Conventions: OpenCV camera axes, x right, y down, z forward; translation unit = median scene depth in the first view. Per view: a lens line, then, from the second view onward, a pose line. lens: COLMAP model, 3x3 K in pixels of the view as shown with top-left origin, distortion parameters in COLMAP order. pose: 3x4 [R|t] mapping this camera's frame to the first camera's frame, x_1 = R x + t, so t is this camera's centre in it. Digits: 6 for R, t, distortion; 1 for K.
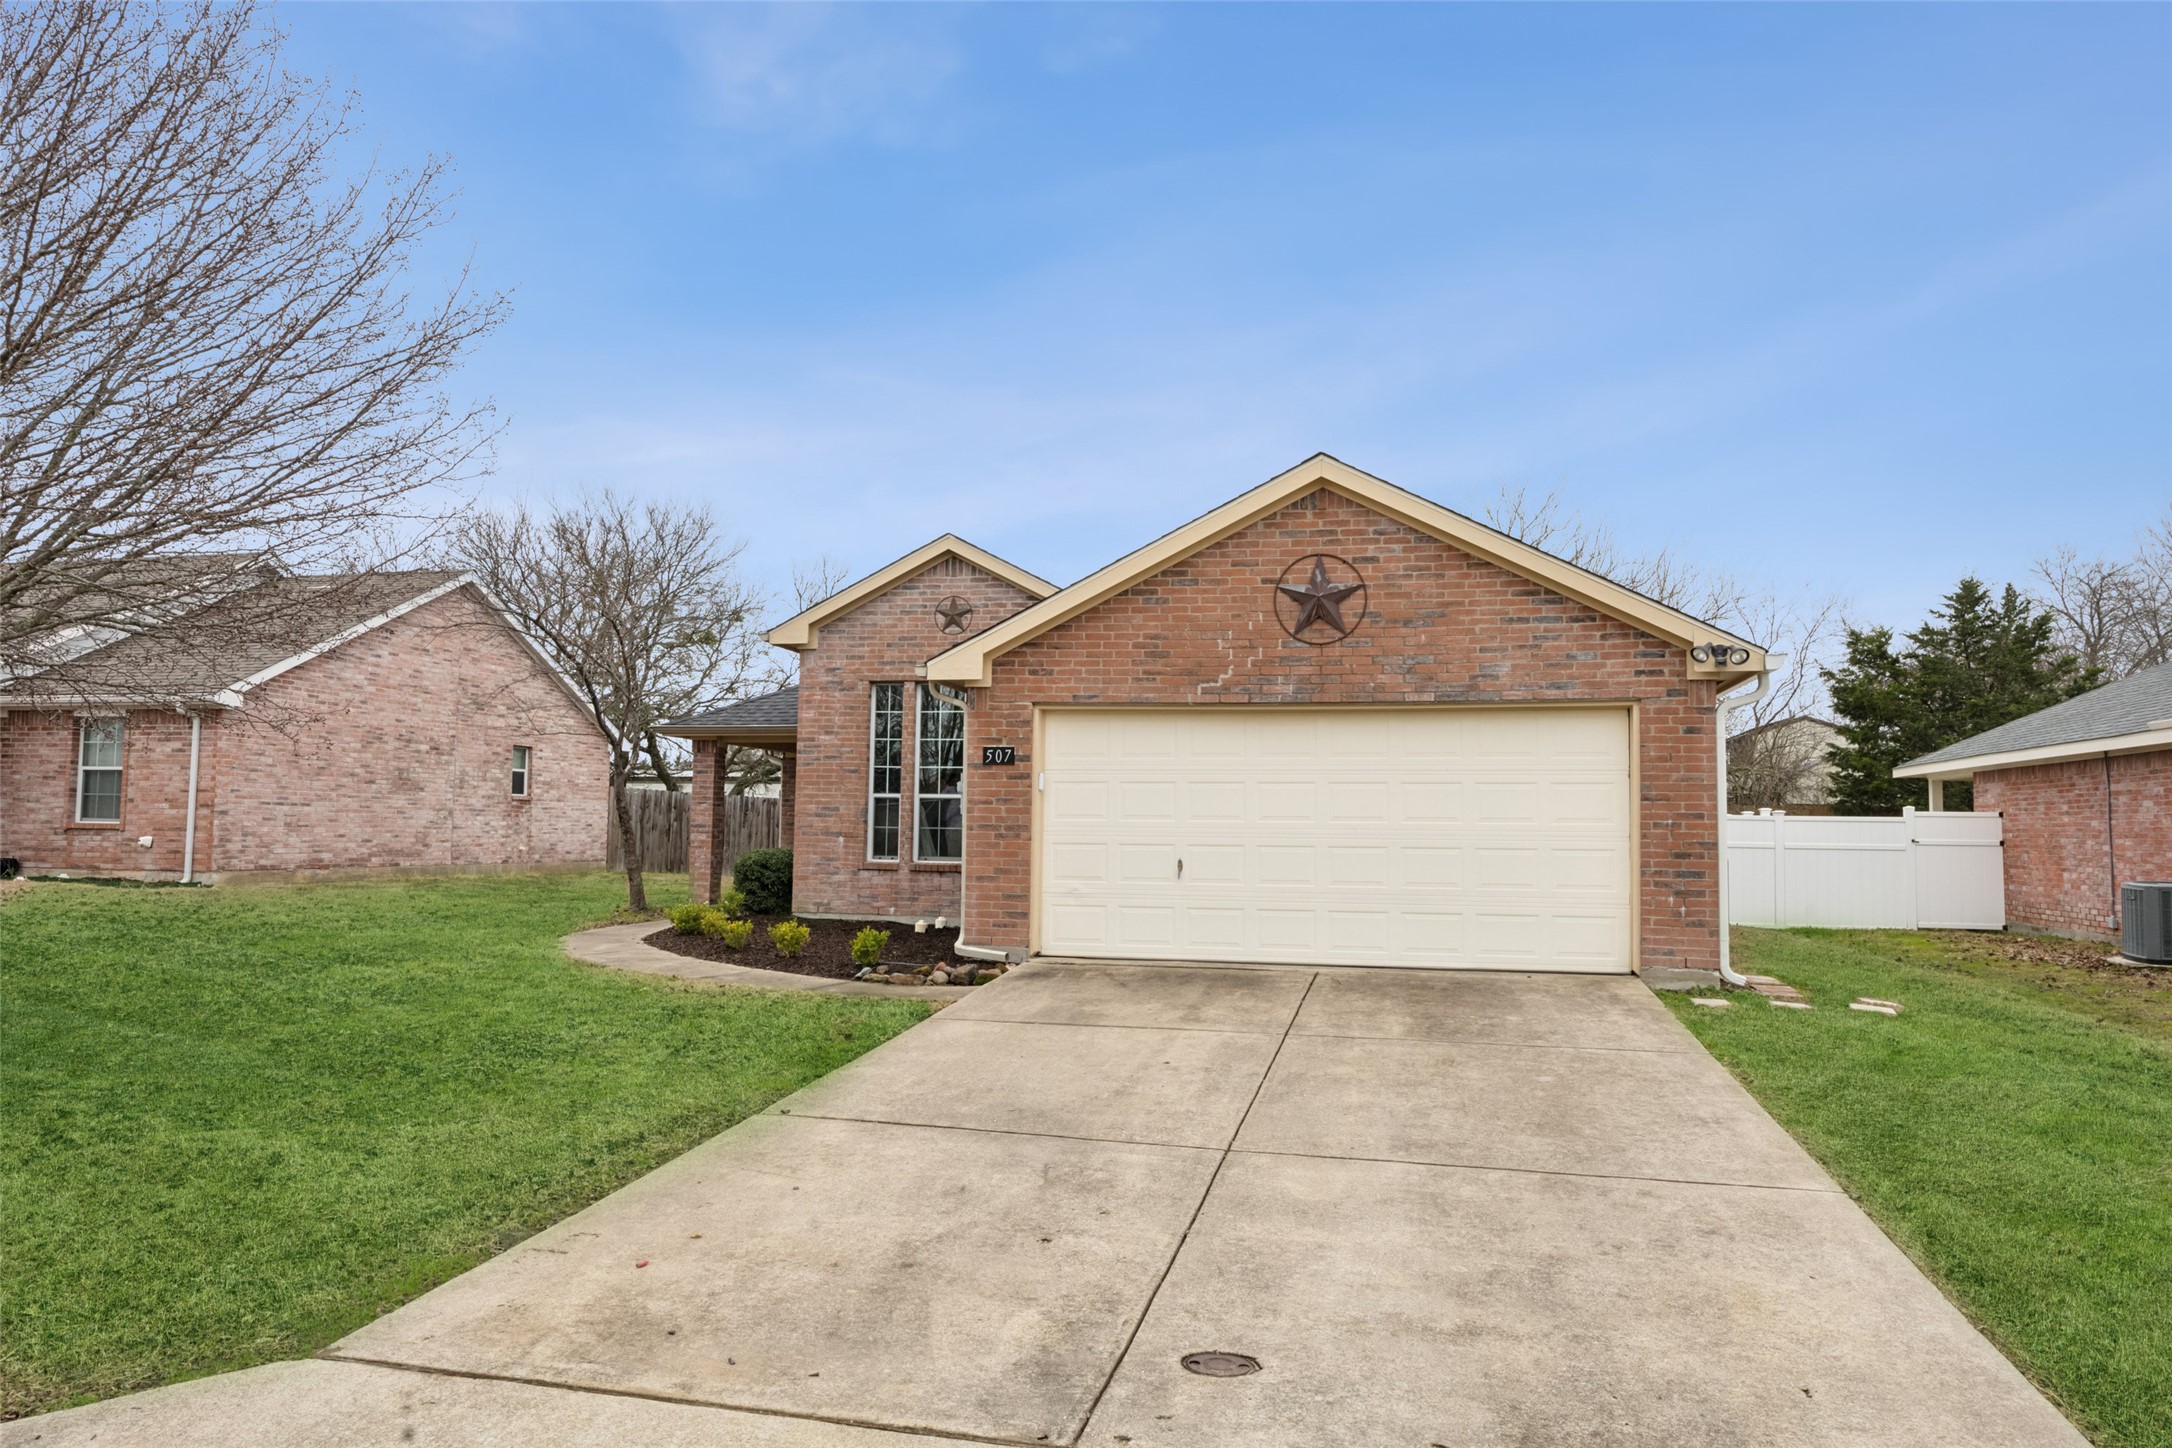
lens RADIAL K [[1397.4, 0, 1134.9], [0, 1397.4, 738.2], [0, 0, 1]] dist [-0.001915, -0.002664]
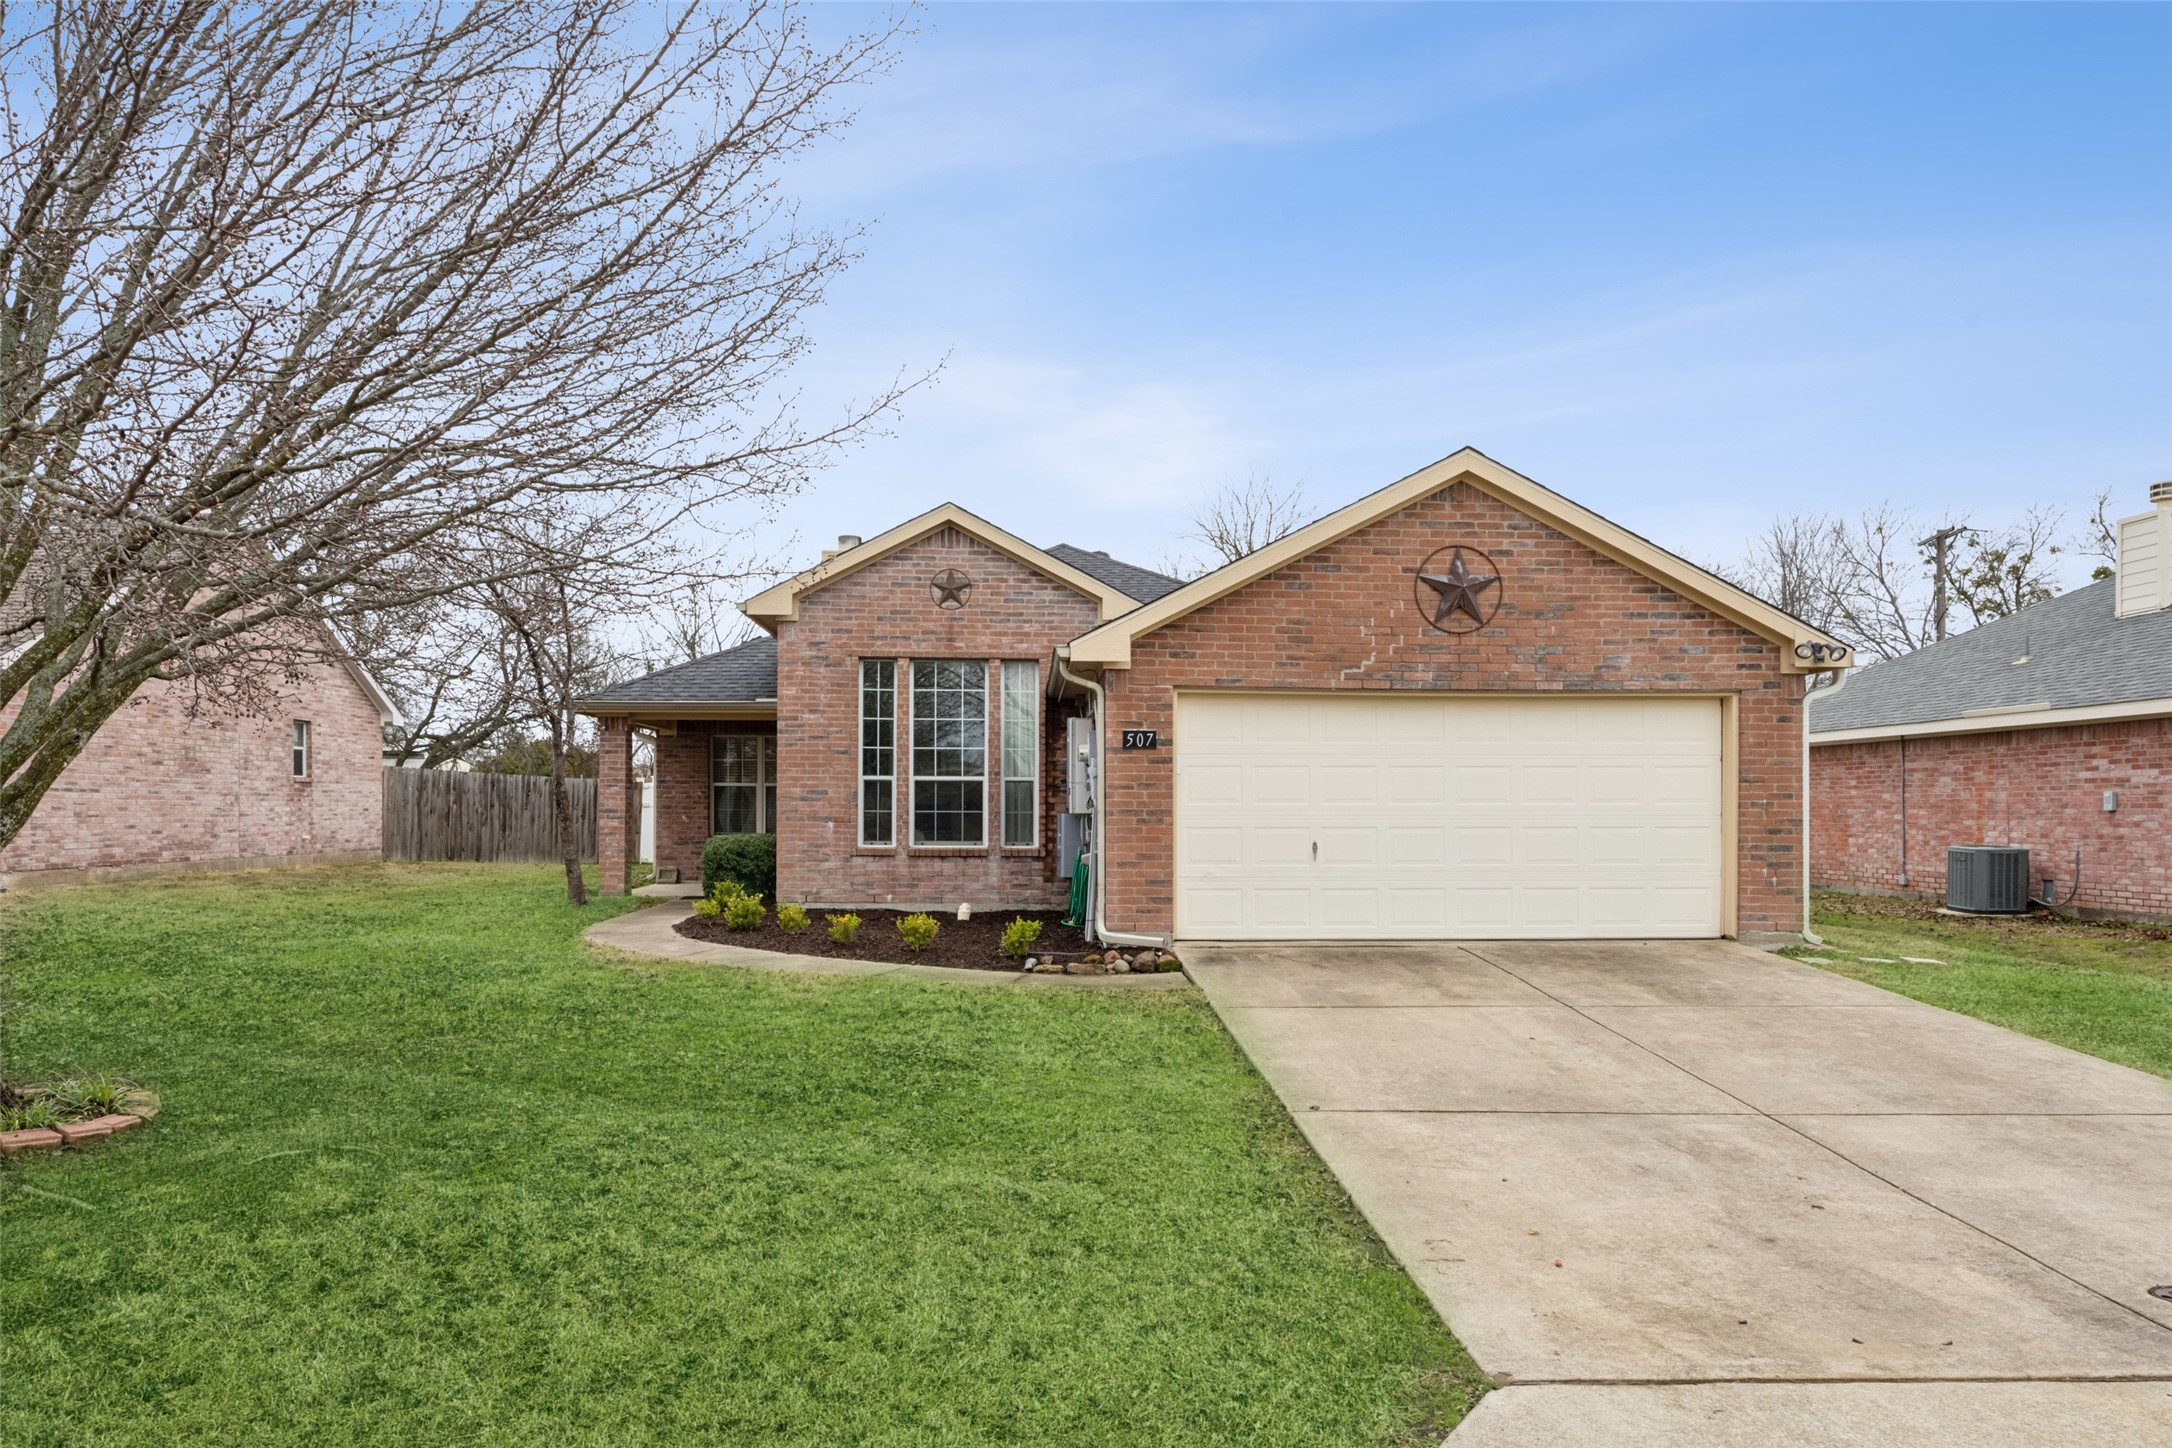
lens RADIAL K [[1397.4, 0, 1121.0], [0, 1397.4, 802.8], [0, 0, 1]] dist [-0.001915, -0.002664]
pose [[0.966001, -0.009490, 0.258362, -0.367686], [-0.007464, 0.997886, 0.064561, -0.006536], [-0.258429, -0.064295, 0.963888, 0.054135]]
